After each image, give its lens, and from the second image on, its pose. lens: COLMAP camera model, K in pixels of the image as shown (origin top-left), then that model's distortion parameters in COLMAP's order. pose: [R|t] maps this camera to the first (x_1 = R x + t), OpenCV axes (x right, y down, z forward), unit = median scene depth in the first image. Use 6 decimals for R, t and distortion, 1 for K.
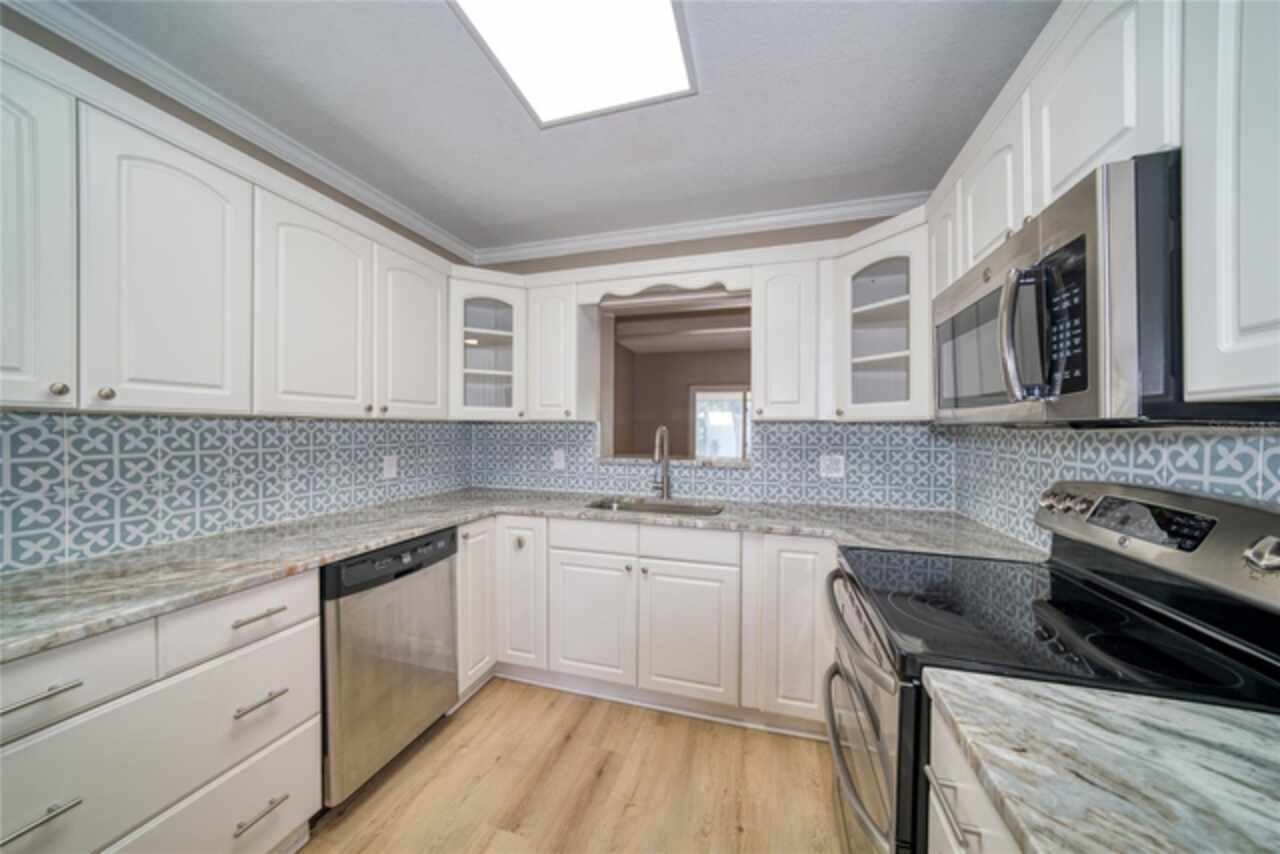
lens RADIAL K [[444.5, 0, 647.3], [0, 444.5, 436.0], [0, 0, 1]] dist [-0.010275, 0.001993]
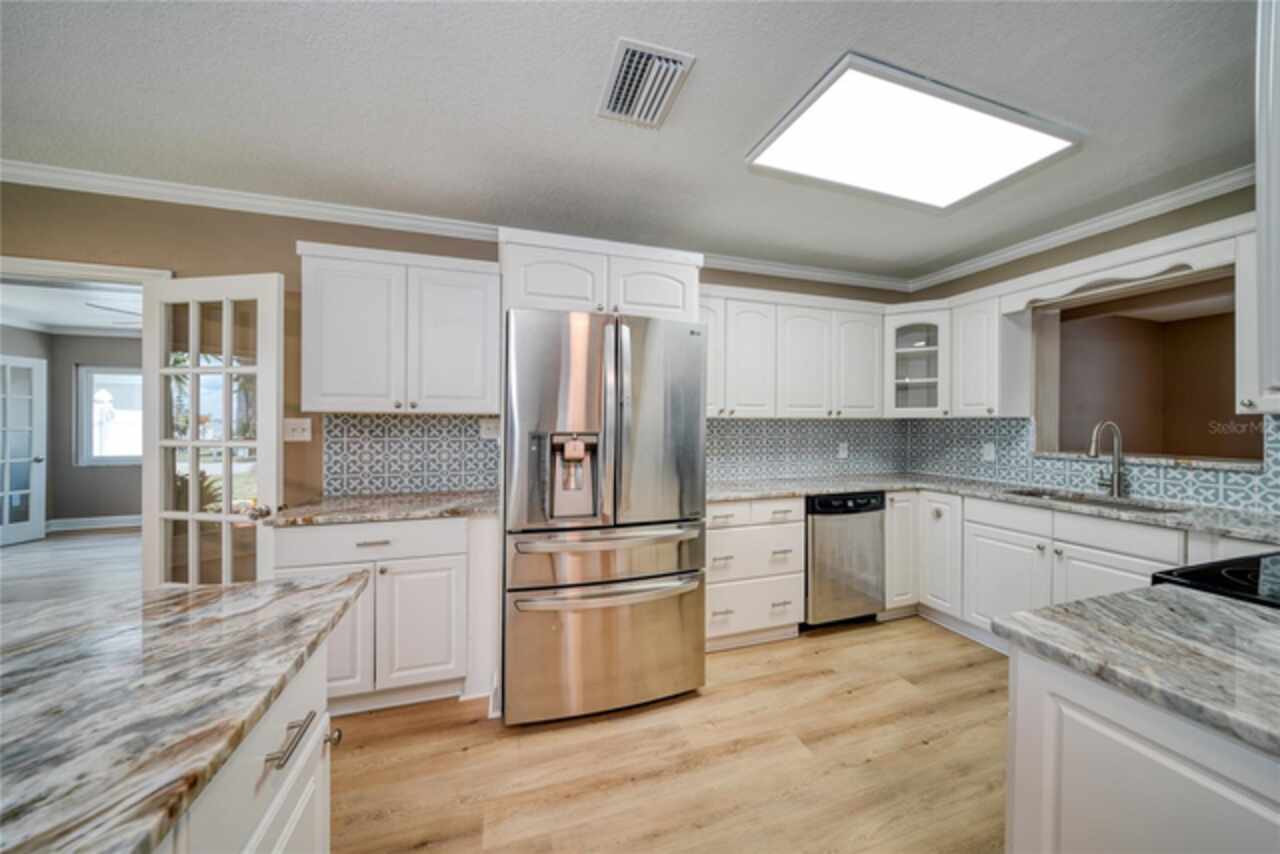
lens RADIAL K [[444.5, 0, 634.5], [0, 444.5, 425.4], [0, 0, 1]] dist [-0.010275, 0.001993]
pose [[0.553966, -0.003088, -0.832534, 0.294509], [-0.007939, 0.999928, -0.008992, 0.004396], [0.832502, 0.011591, 0.553901, -0.445597]]
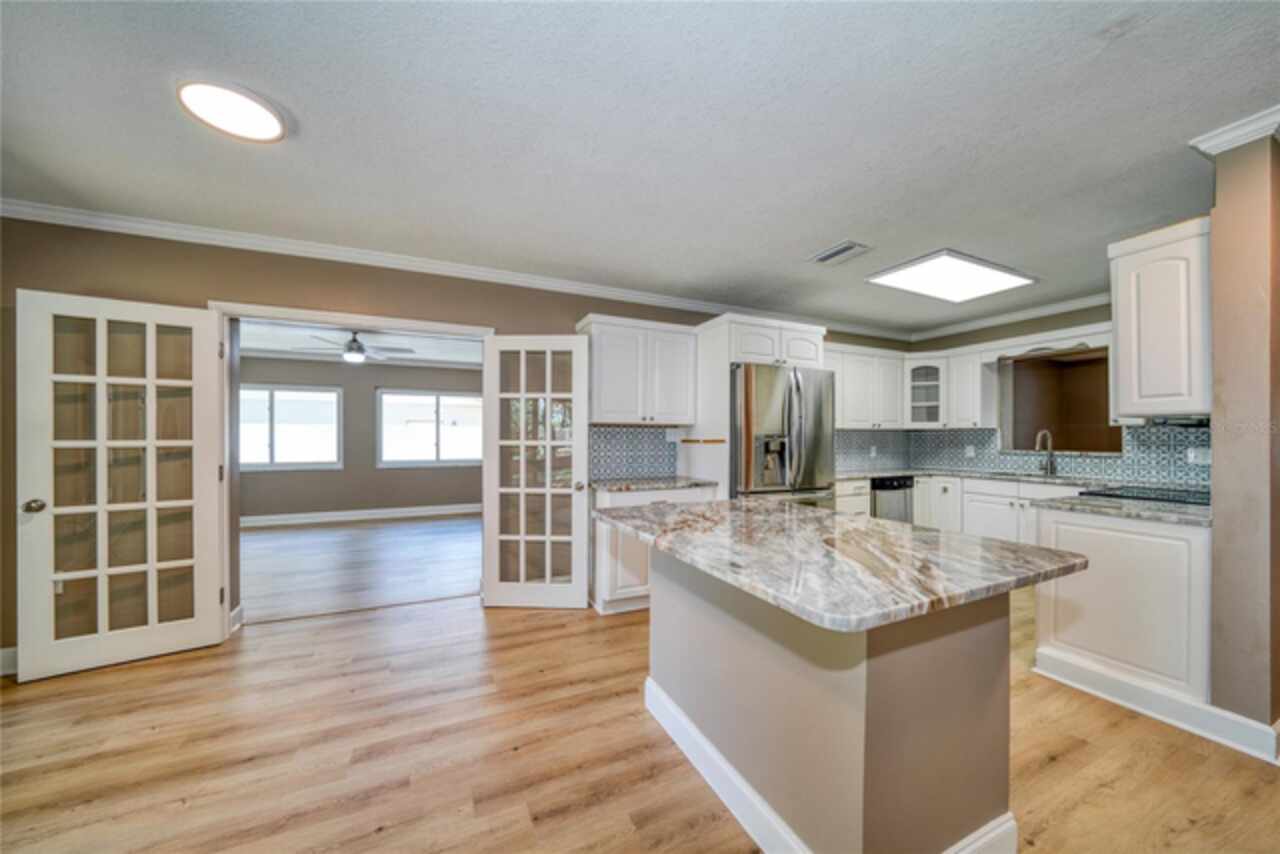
lens RADIAL K [[444.5, 0, 633.4], [0, 444.5, 437.8], [0, 0, 1]] dist [-0.010275, 0.001993]
pose [[0.645944, -0.006082, -0.763360, 0.336292], [-0.006887, 0.999881, -0.013793, 0.043216], [0.763354, 0.014167, 0.645826, -1.395013]]
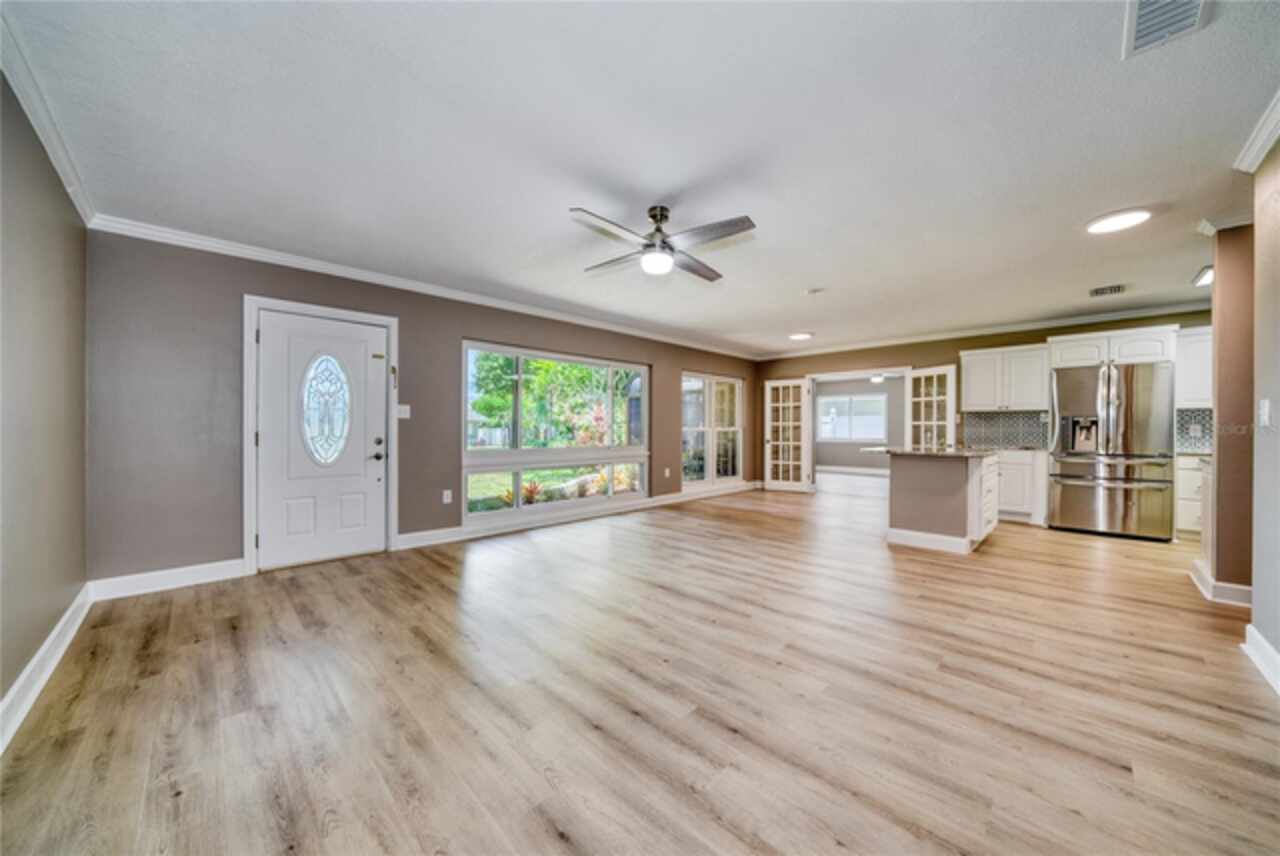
lens RADIAL K [[444.5, 0, 651.3], [0, 444.5, 425.5], [0, 0, 1]] dist [-0.010275, 0.001993]
pose [[-0.476813, -0.015428, -0.878870, 2.377642], [-0.016316, 0.999829, -0.008699, 0.112140], [0.878854, 0.010192, -0.476983, -0.886795]]
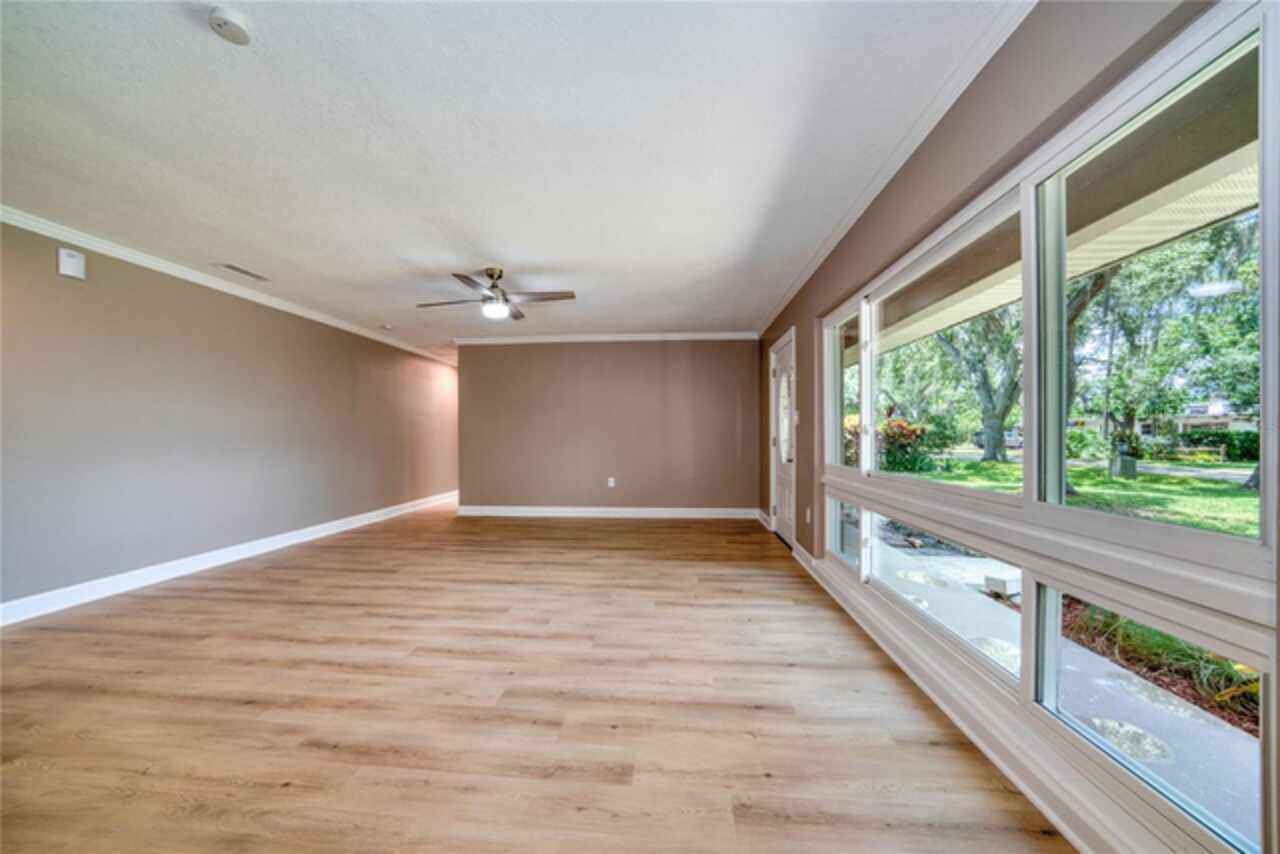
lens RADIAL K [[444.5, 0, 640.9], [0, 444.5, 438.3], [0, 0, 1]] dist [-0.010275, 0.001993]
pose [[-0.173252, -0.006393, 0.984857, -0.425092], [0.019870, 0.999753, 0.009985, 0.110753], [-0.984677, 0.021299, -0.173083, -1.697549]]
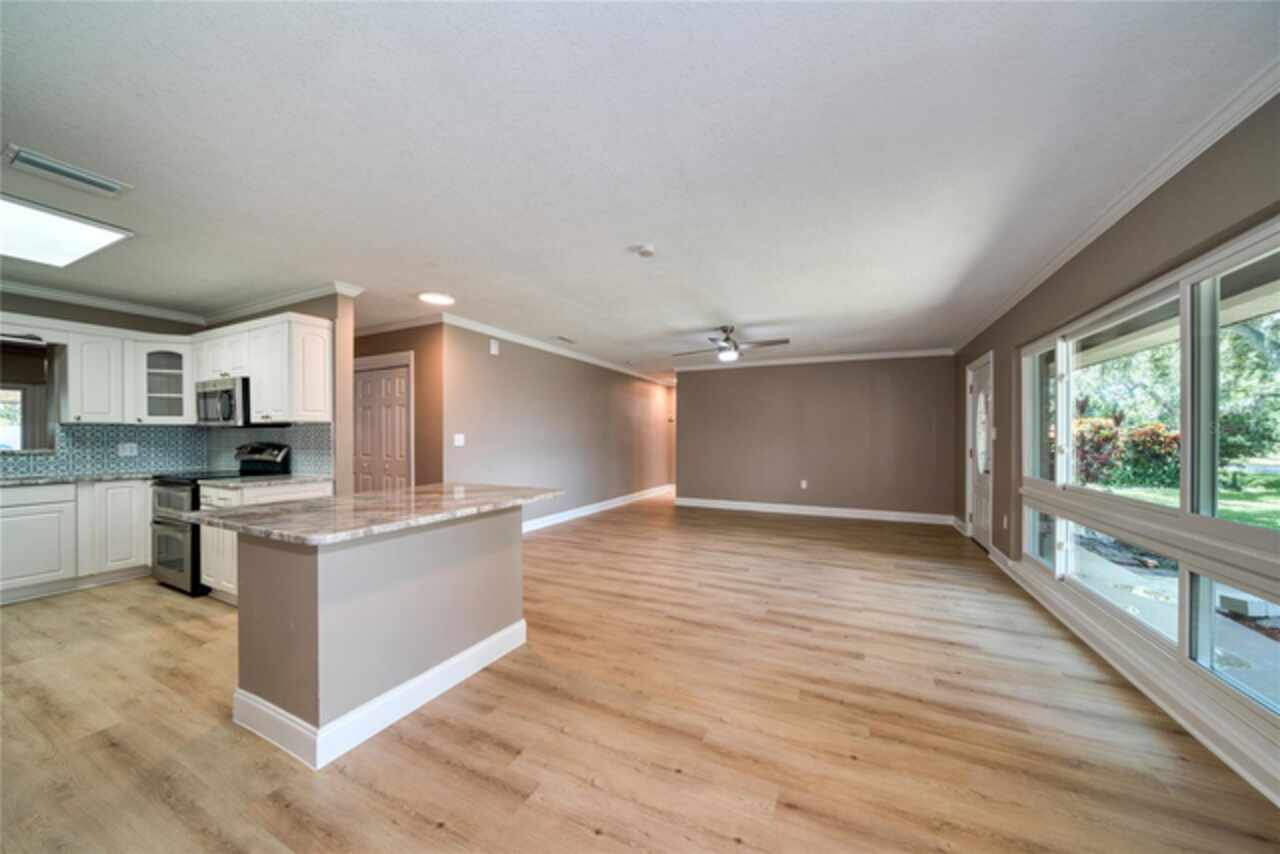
lens RADIAL K [[444.5, 0, 636.7], [0, 444.5, 437.0], [0, 0, 1]] dist [-0.010275, 0.001993]
pose [[0.187732, -0.005907, 0.982203, -0.998052], [0.014816, 0.999885, 0.003182, 0.044493], [-0.982109, 0.013955, 0.187798, -1.434207]]
